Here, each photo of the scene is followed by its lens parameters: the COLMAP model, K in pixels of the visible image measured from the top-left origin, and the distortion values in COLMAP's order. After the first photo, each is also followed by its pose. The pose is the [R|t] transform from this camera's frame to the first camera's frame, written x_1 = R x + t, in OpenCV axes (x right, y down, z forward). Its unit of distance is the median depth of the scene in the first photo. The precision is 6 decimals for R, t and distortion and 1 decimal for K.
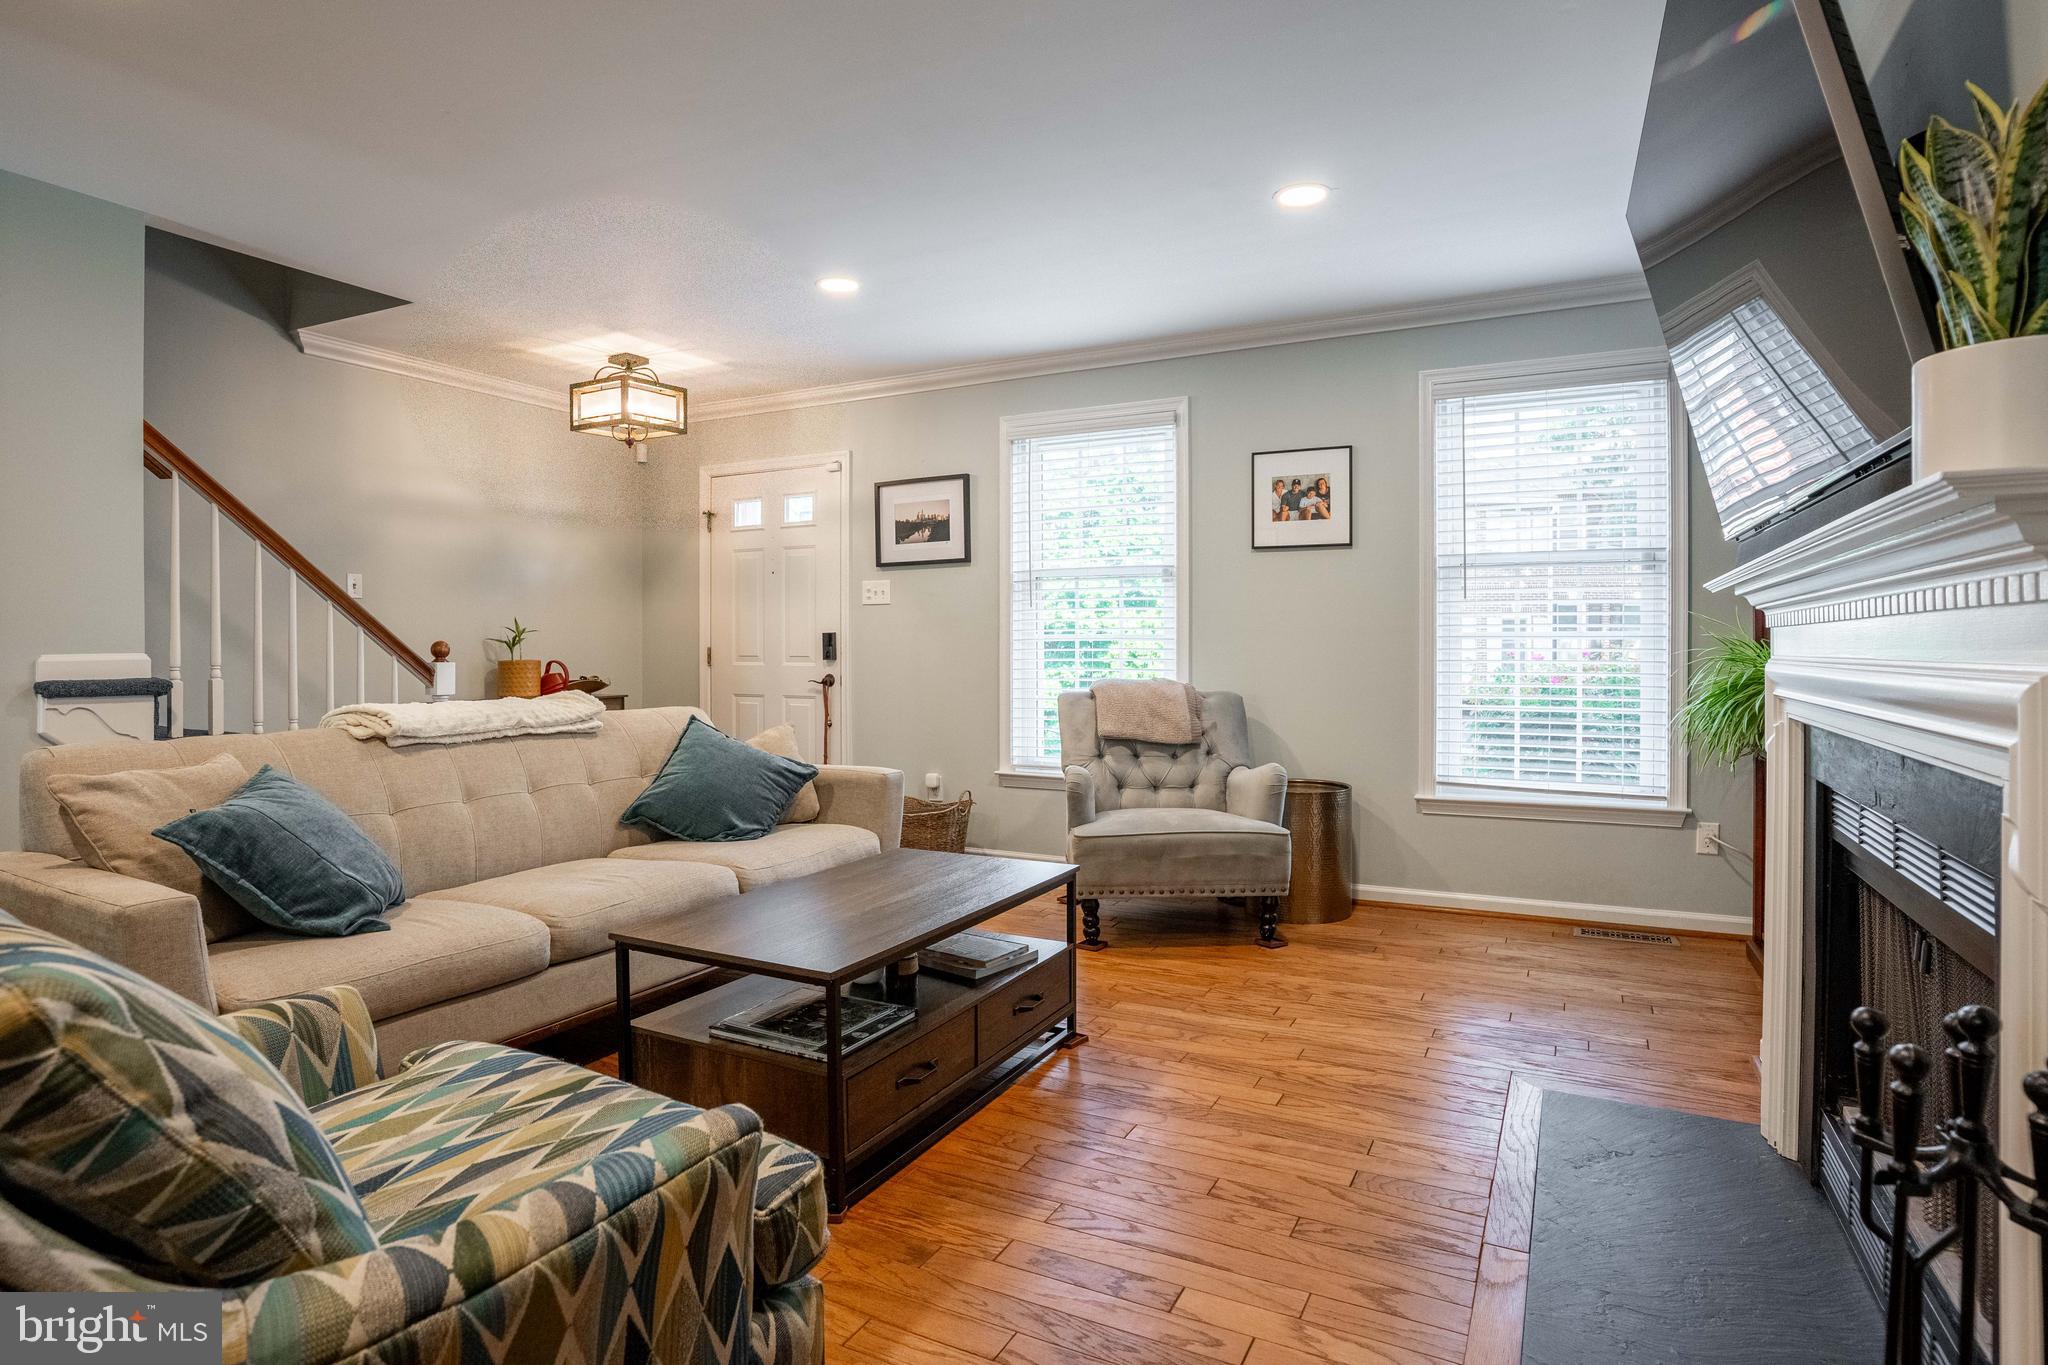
lens RADIAL K [[1059.0, 0, 1032.4], [0, 1059.0, 672.3], [0, 0, 1]] dist [-0.026830, -0.000196]
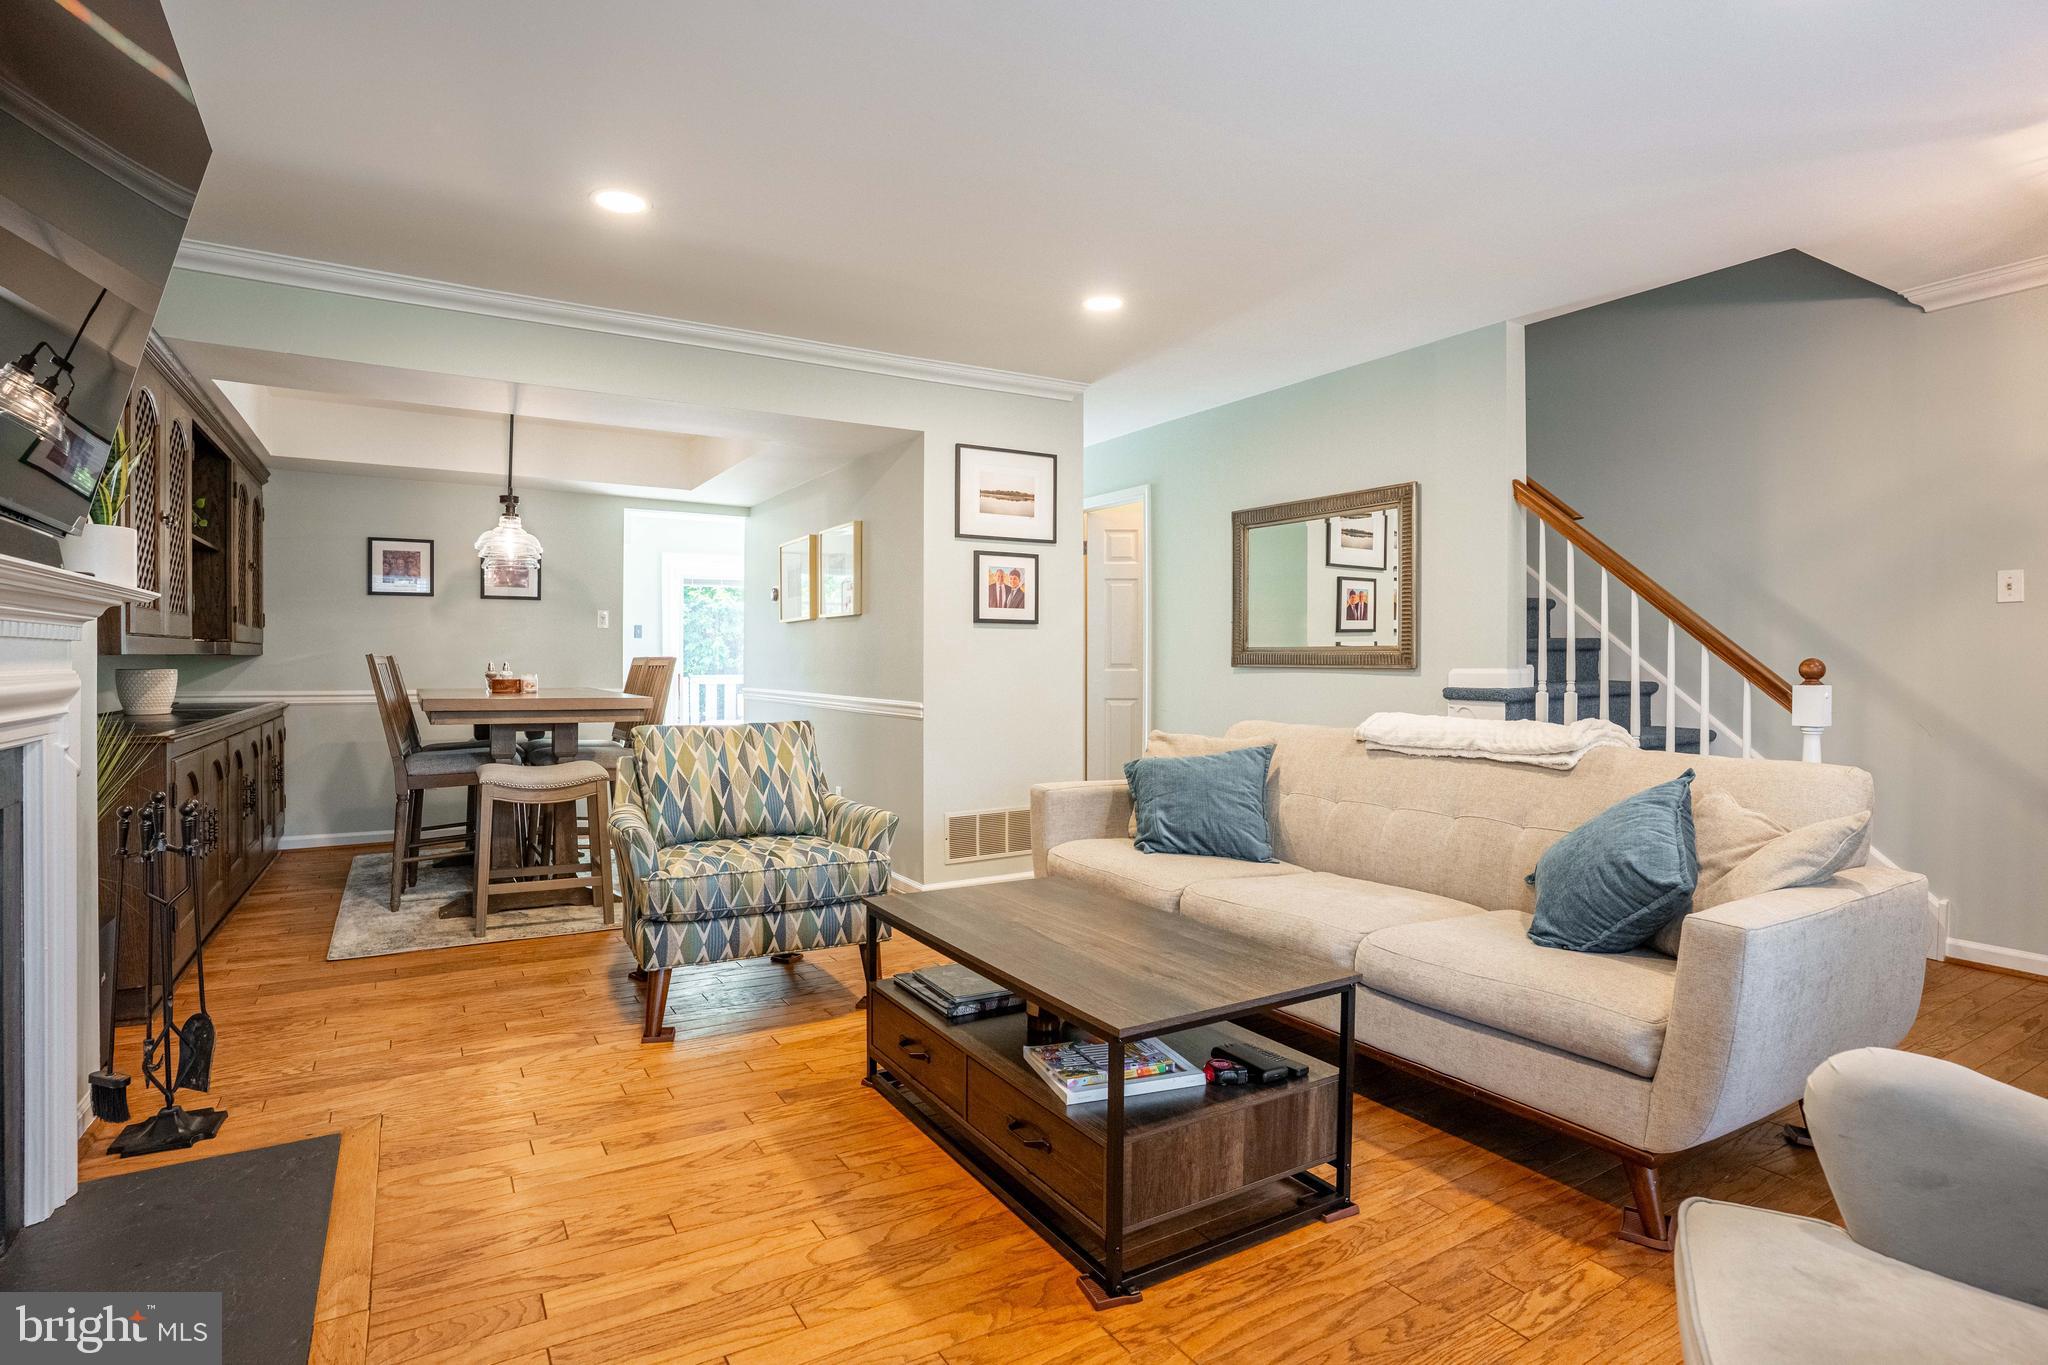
lens RADIAL K [[1009.8, 0, 1029.0], [0, 1009.8, 673.0], [0, 0, 1]] dist [-0.069019, 0.025069]
pose [[-0.517588, 0.011545, -0.855552, 0.523719], [-0.018744, 0.999516, 0.024827, -0.033909], [0.855425, 0.028887, -0.517121, 1.174182]]
